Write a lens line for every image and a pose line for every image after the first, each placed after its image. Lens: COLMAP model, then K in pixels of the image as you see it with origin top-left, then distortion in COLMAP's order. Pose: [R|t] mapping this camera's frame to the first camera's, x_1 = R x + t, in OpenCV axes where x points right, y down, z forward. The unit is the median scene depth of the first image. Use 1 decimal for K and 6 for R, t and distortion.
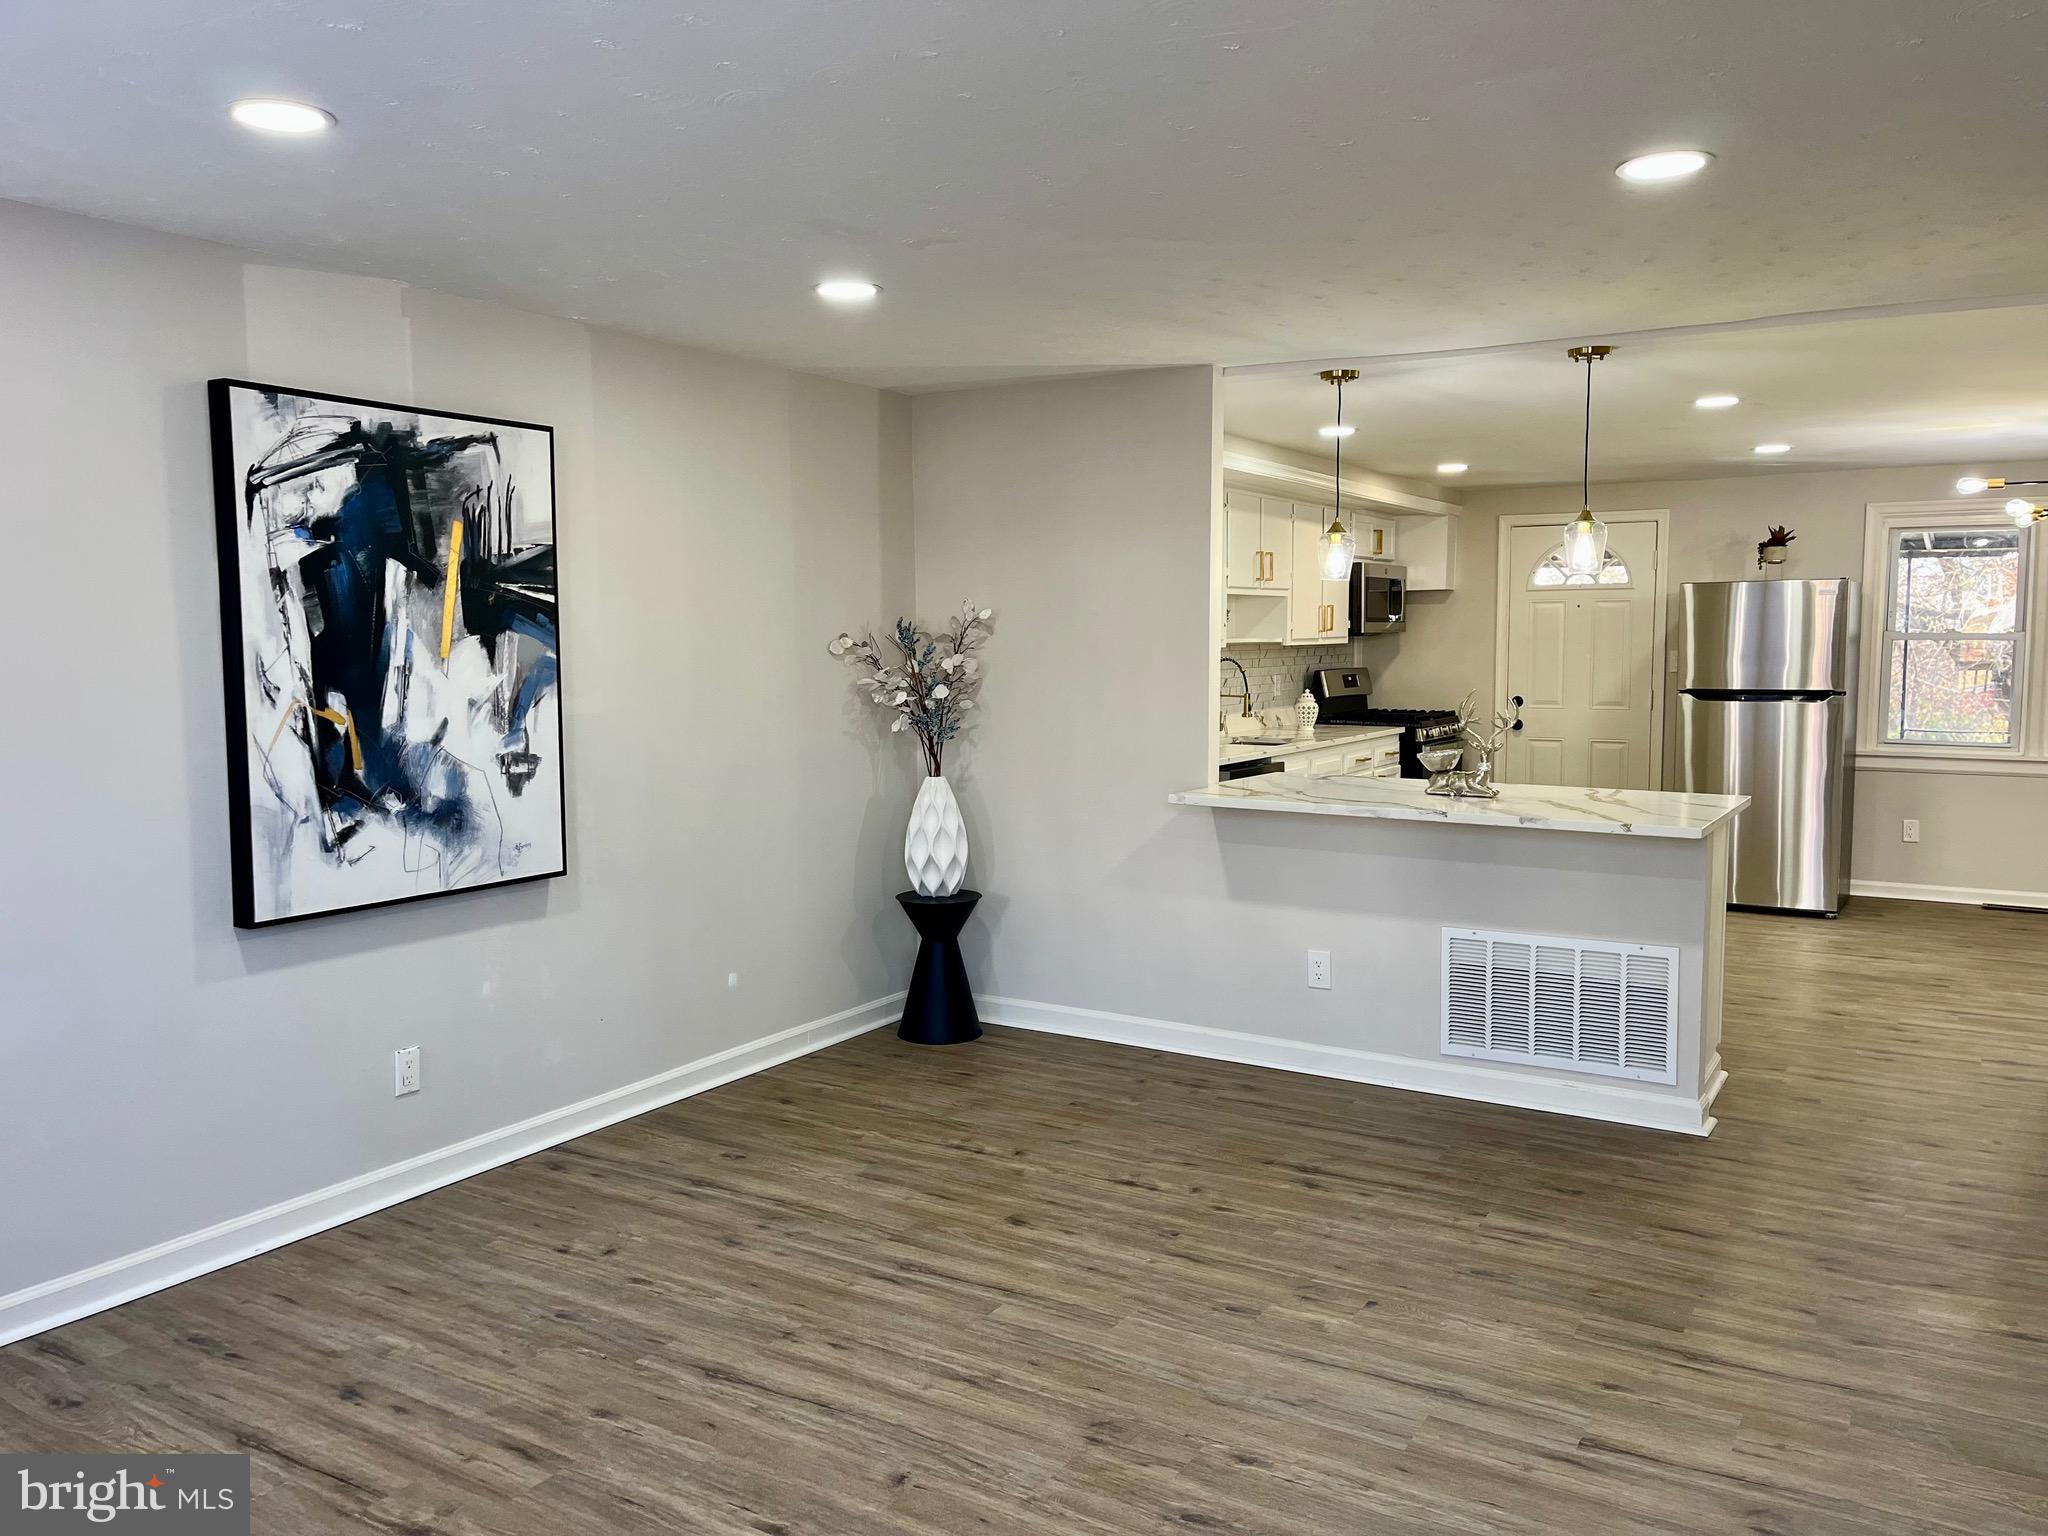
lens RADIAL K [[1548.9, 0, 1025.2], [0, 1548.9, 771.4], [0, 0, 1]] dist [0.067120, -0.091806]
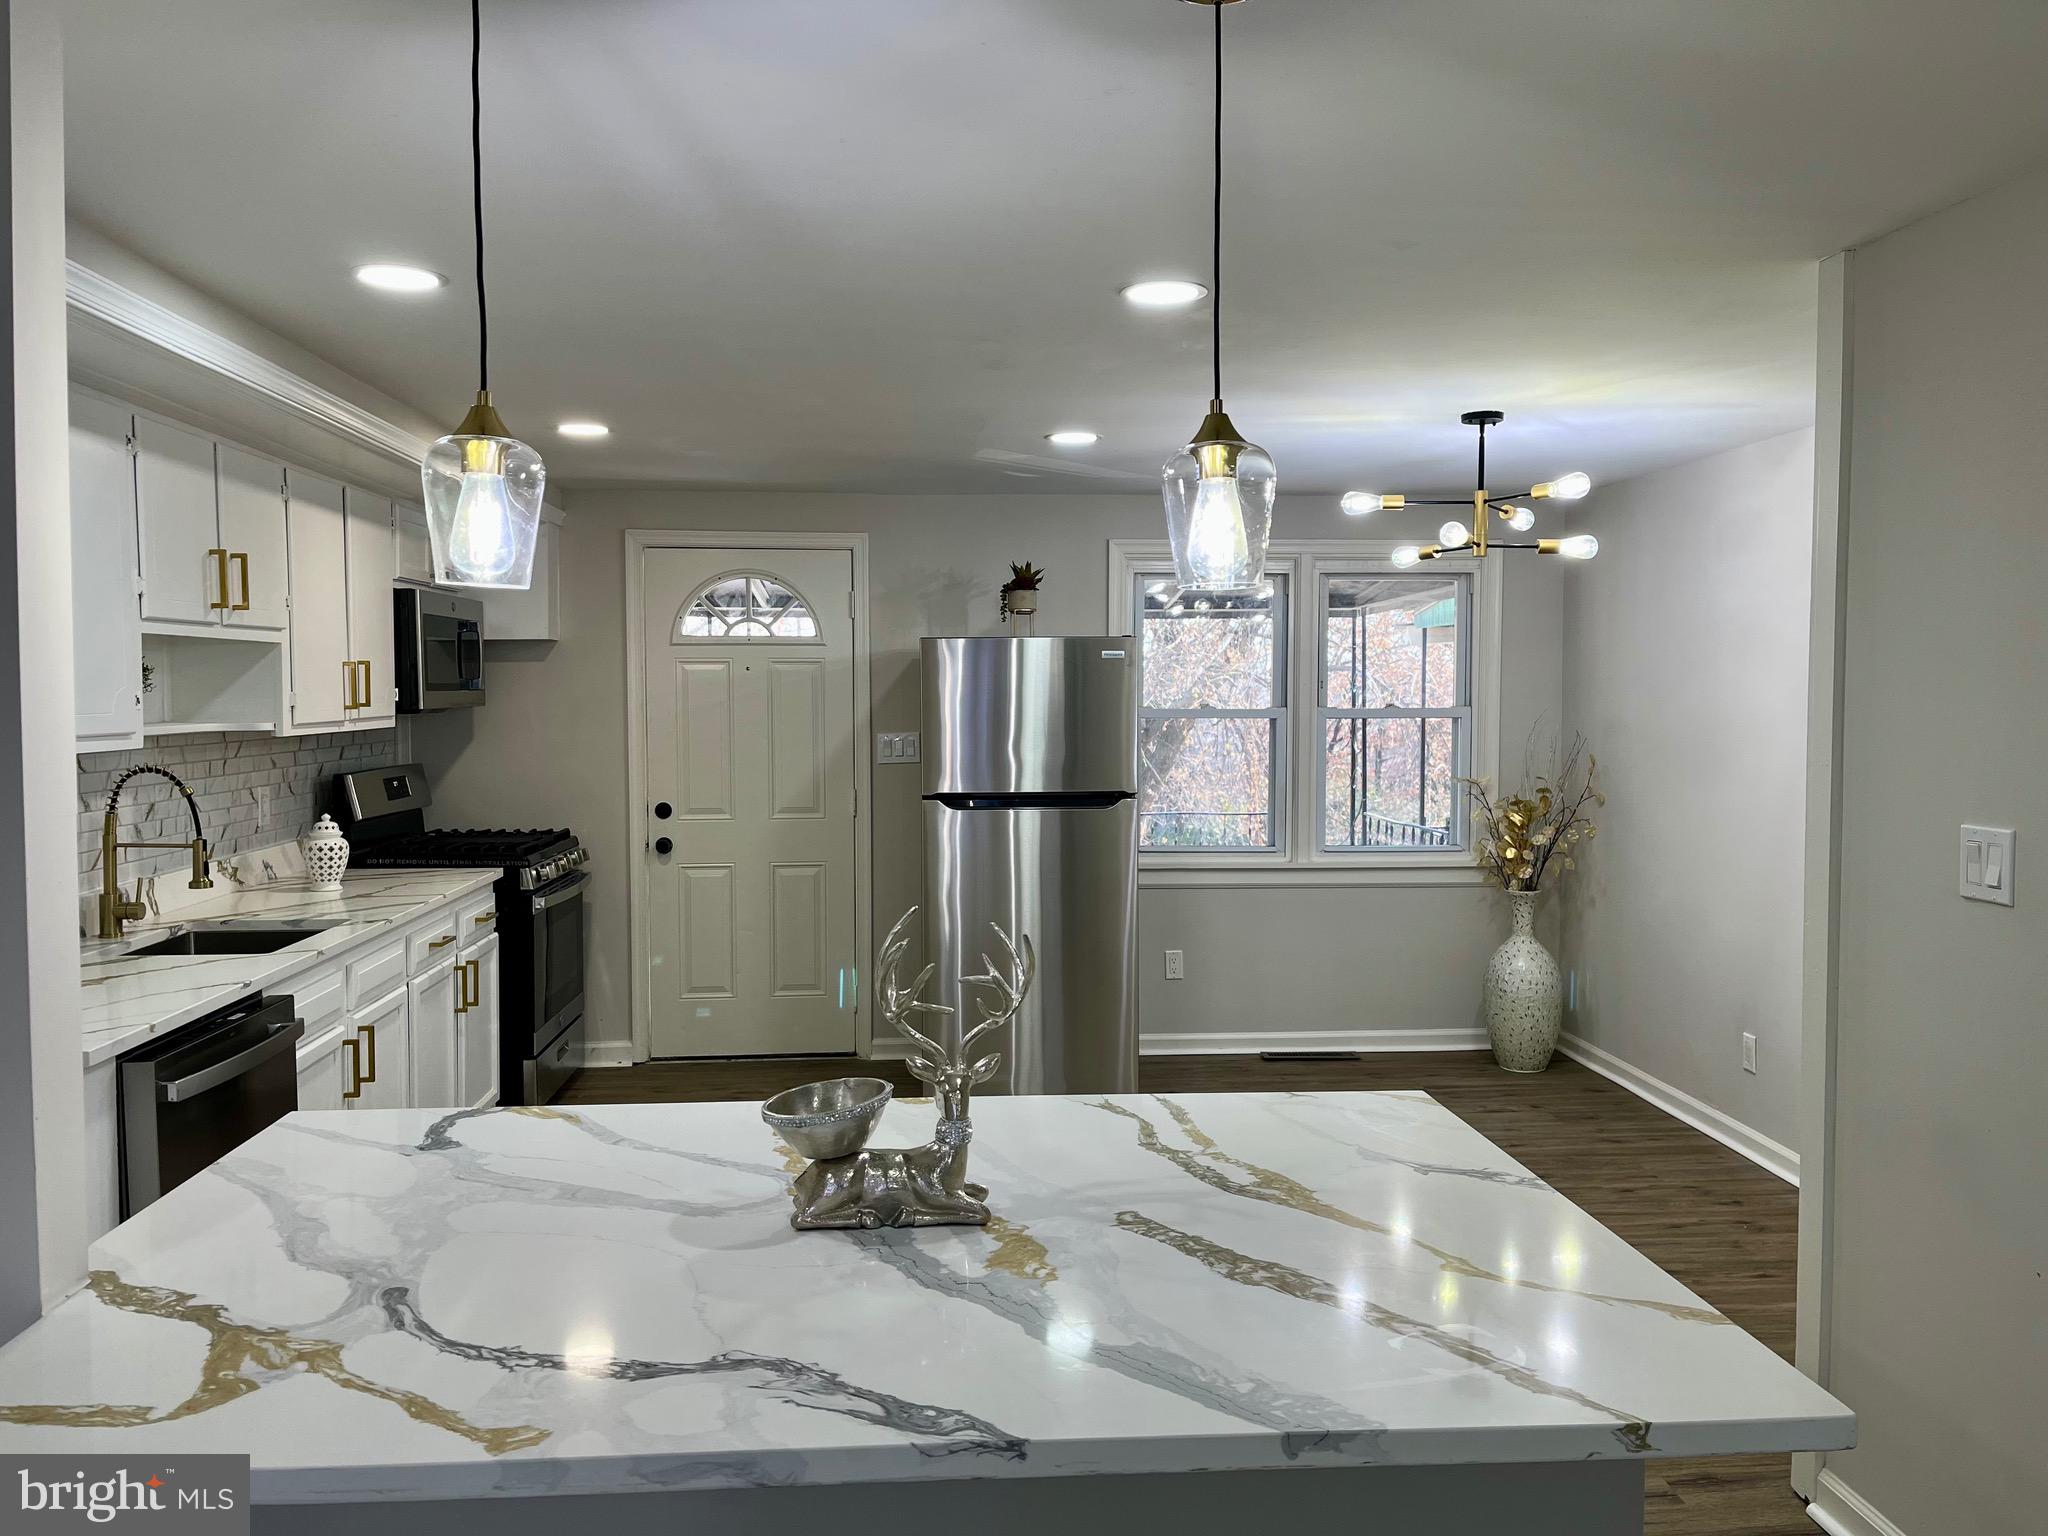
lens RADIAL K [[1548.9, 0, 1020.2], [0, 1548.9, 754.3], [0, 0, 1]] dist [0.067120, -0.091806]
pose [[0.814030, -0.022004, 0.580406, 0.116444], [0.049558, 0.998269, -0.031661, -0.083219], [-0.578705, 0.054536, 0.813711, 0.770826]]
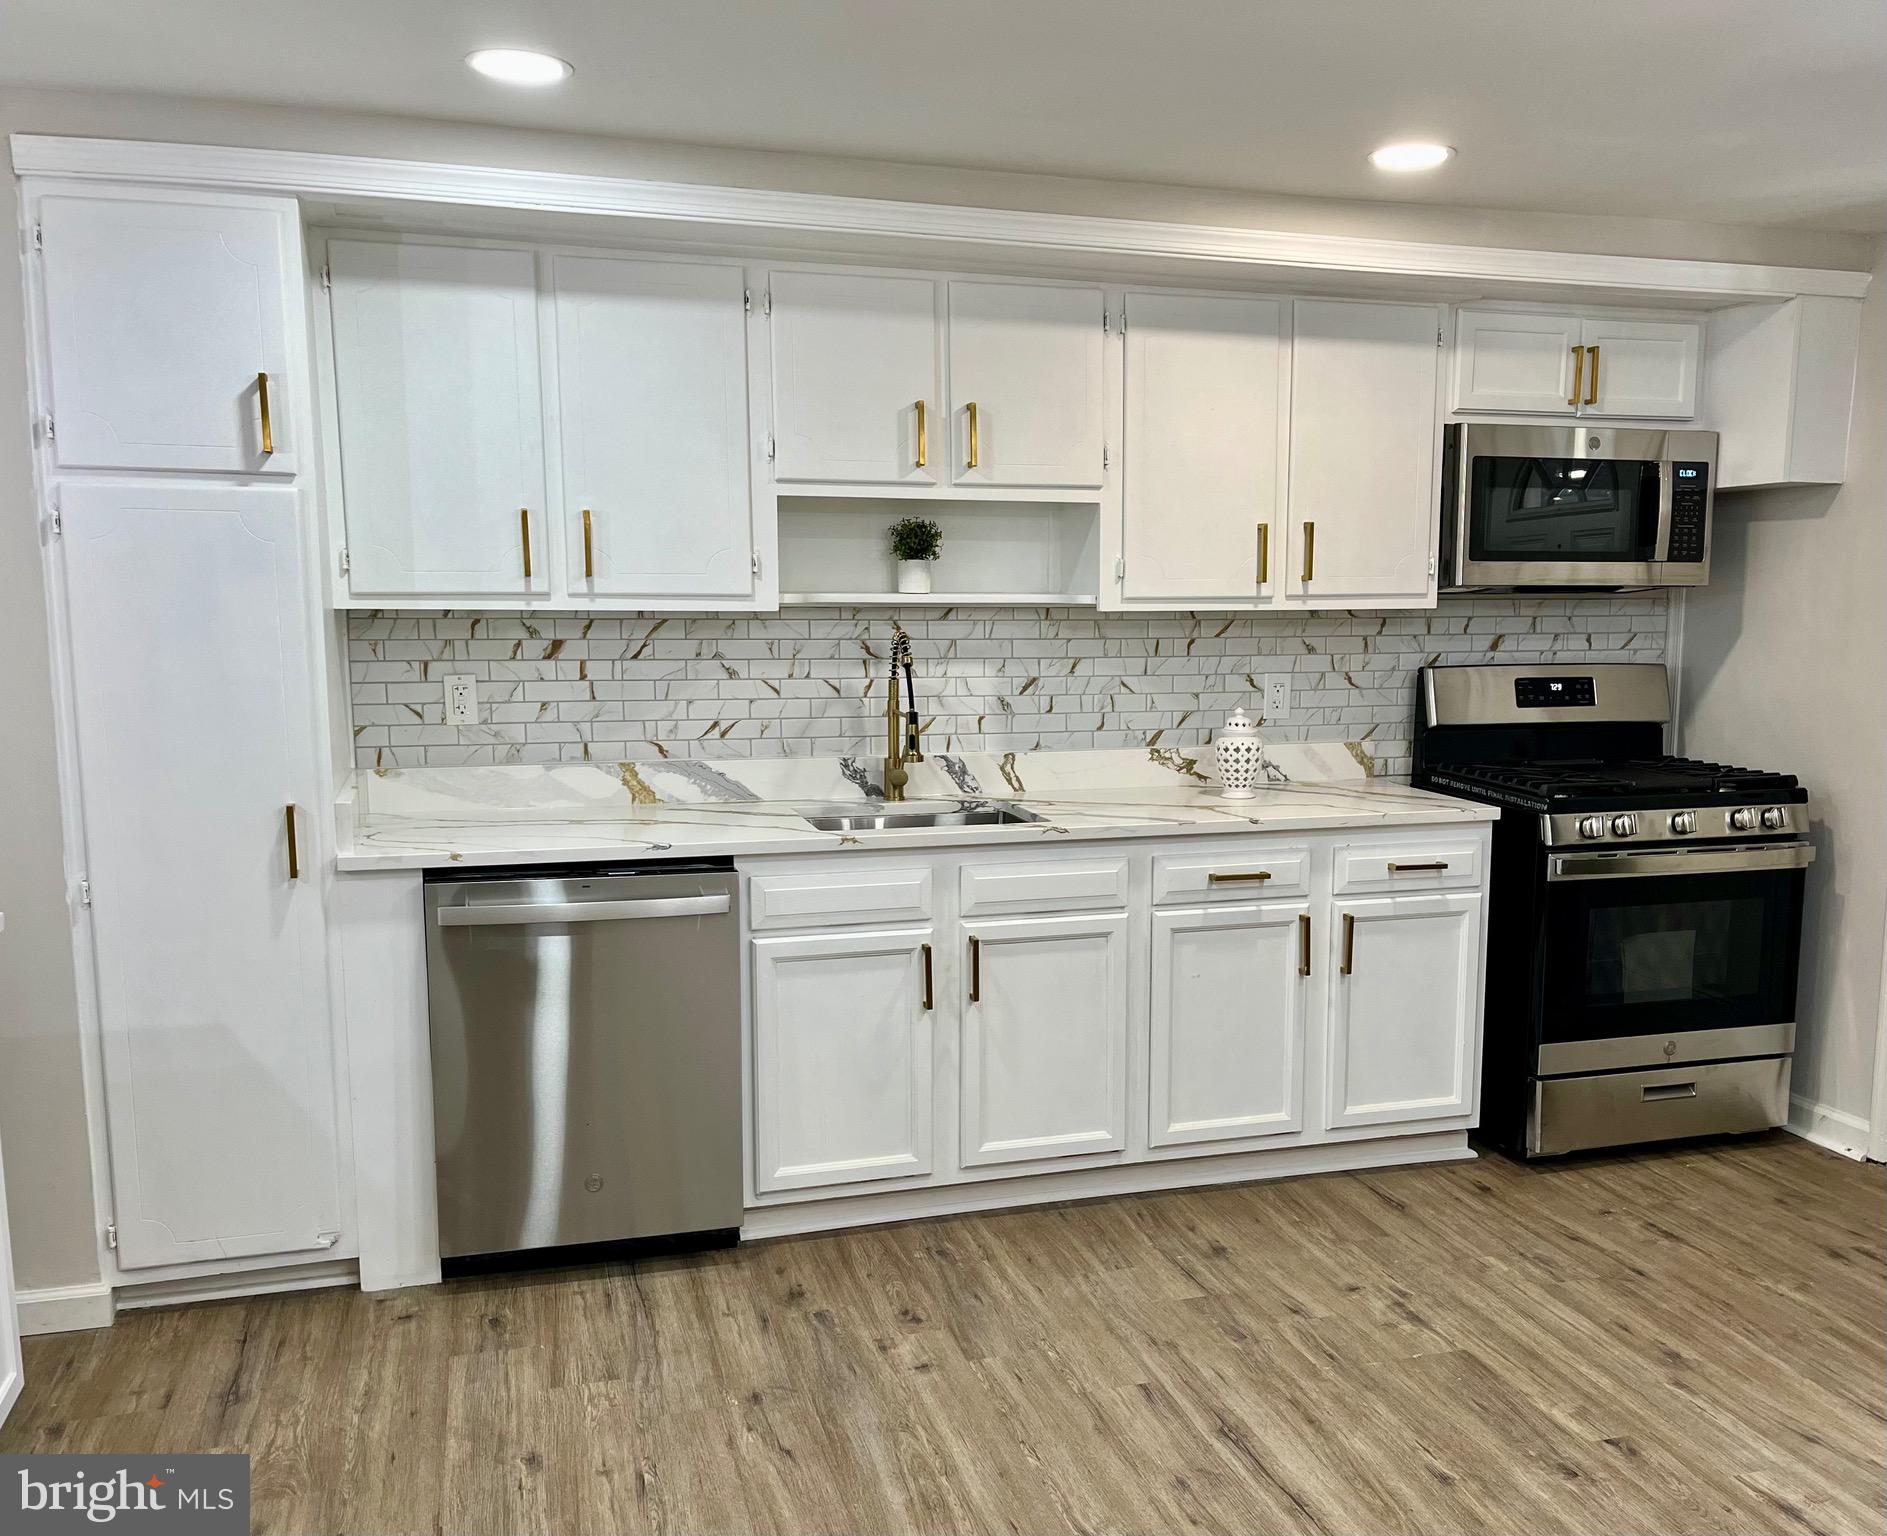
lens RADIAL K [[1704.6, 0, 1050.1], [0, 1704.6, 845.3], [0, 0, 1]] dist [0.045458, -0.046190]
pose [[0.760949, 0.105396, -0.640194, 0.874805], [-0.064647, 0.994124, 0.086822, -0.098772], [0.645583, -0.024681, 0.763292, 1.078181]]
